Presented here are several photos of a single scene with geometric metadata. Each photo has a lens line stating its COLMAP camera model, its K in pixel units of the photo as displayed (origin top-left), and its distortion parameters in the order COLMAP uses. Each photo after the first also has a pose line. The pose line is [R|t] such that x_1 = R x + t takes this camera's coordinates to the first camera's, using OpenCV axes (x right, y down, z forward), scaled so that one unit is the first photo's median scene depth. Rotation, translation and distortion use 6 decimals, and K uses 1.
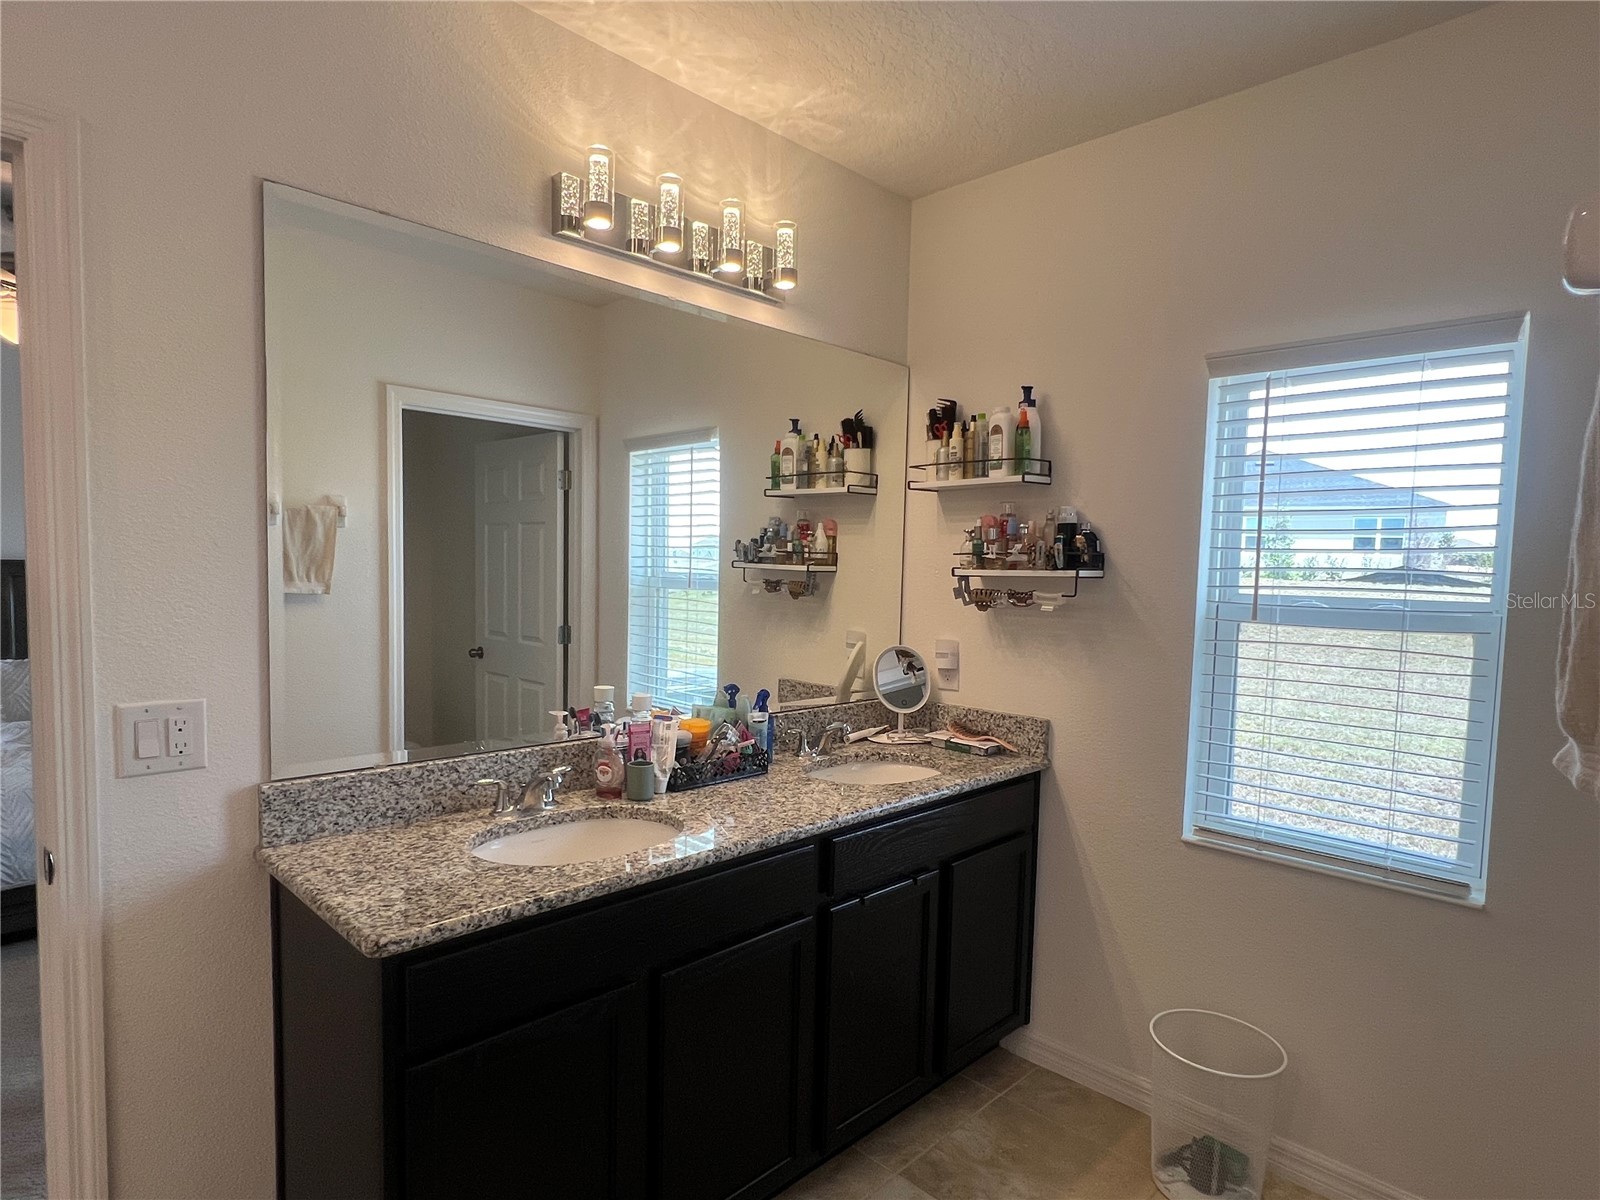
lens RADIAL K [[899.7, 0, 791.8], [0, 899.7, 596.1], [0, 0, 1]] dist [0.001452, -0.004503]
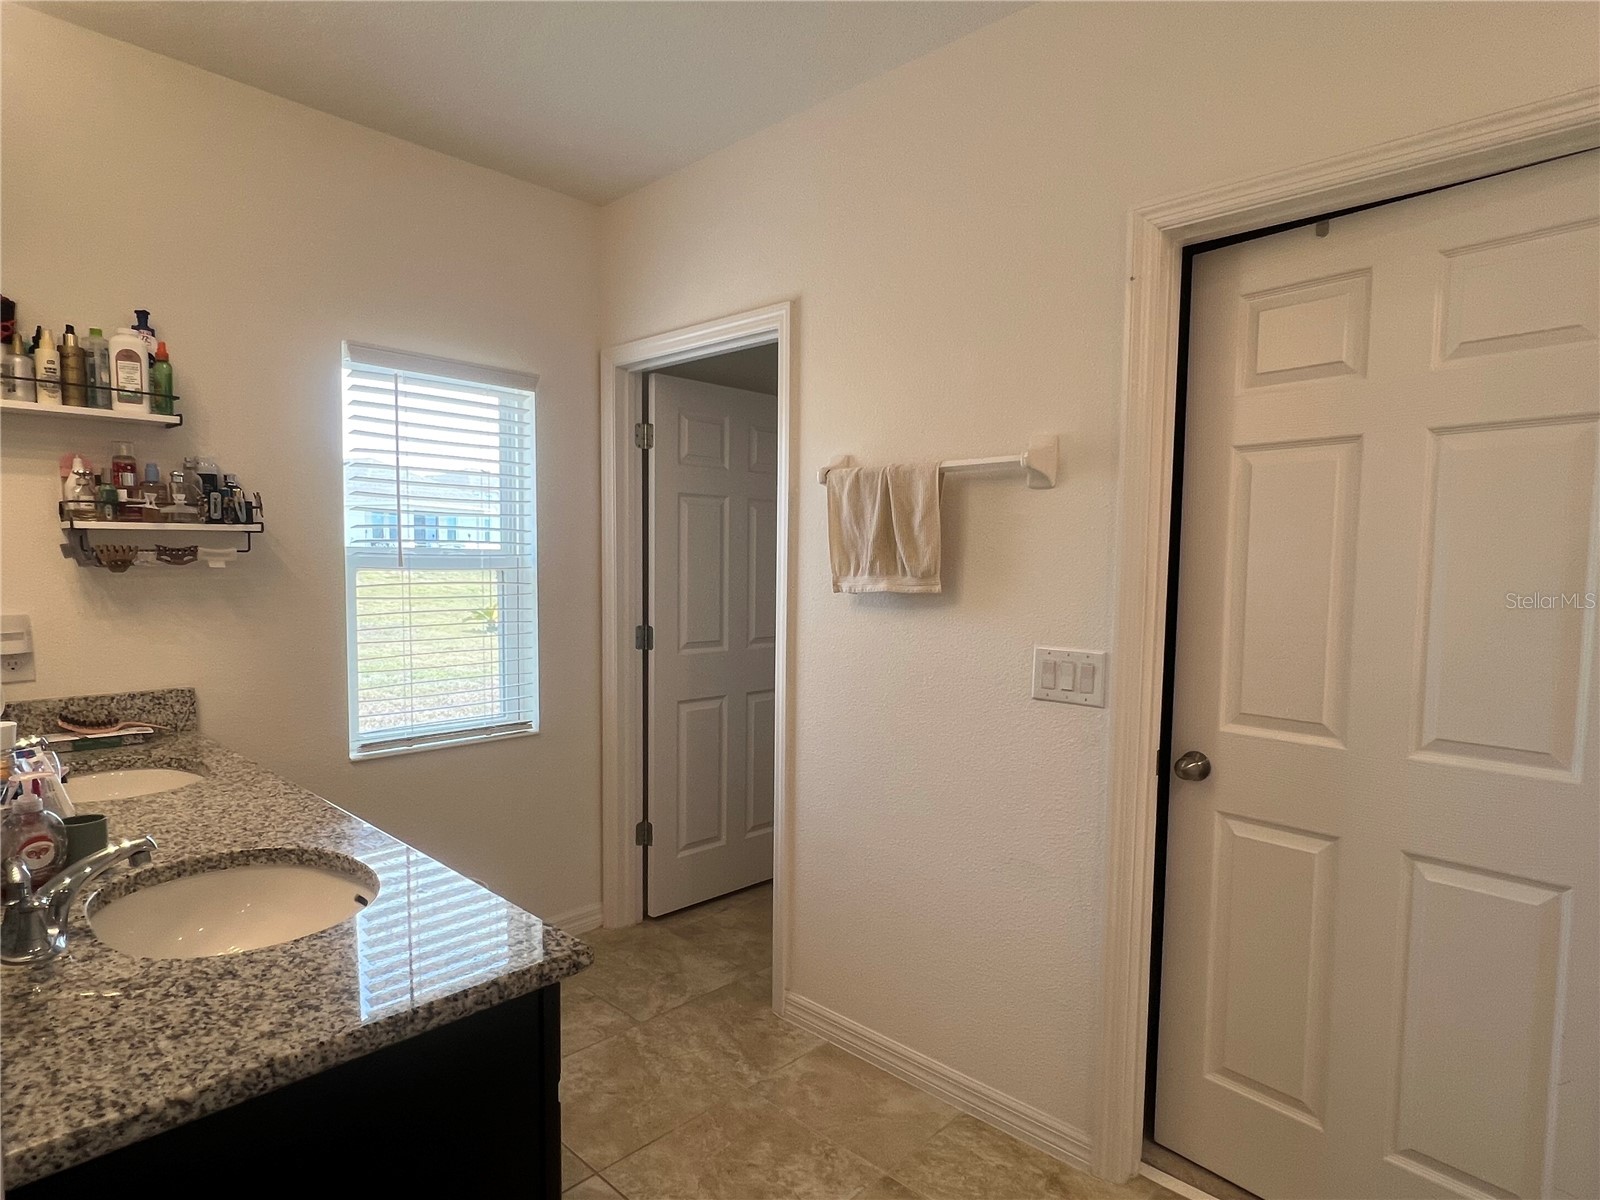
lens RADIAL K [[899.7, 0, 791.6], [0, 899.7, 609.0], [0, 0, 1]] dist [0.001452, -0.004503]
pose [[-0.030815, -0.074050, 0.996778, -0.667681], [0.023816, 0.996914, 0.074797, 0.003439], [-0.999241, 0.026044, -0.028956, 0.428484]]
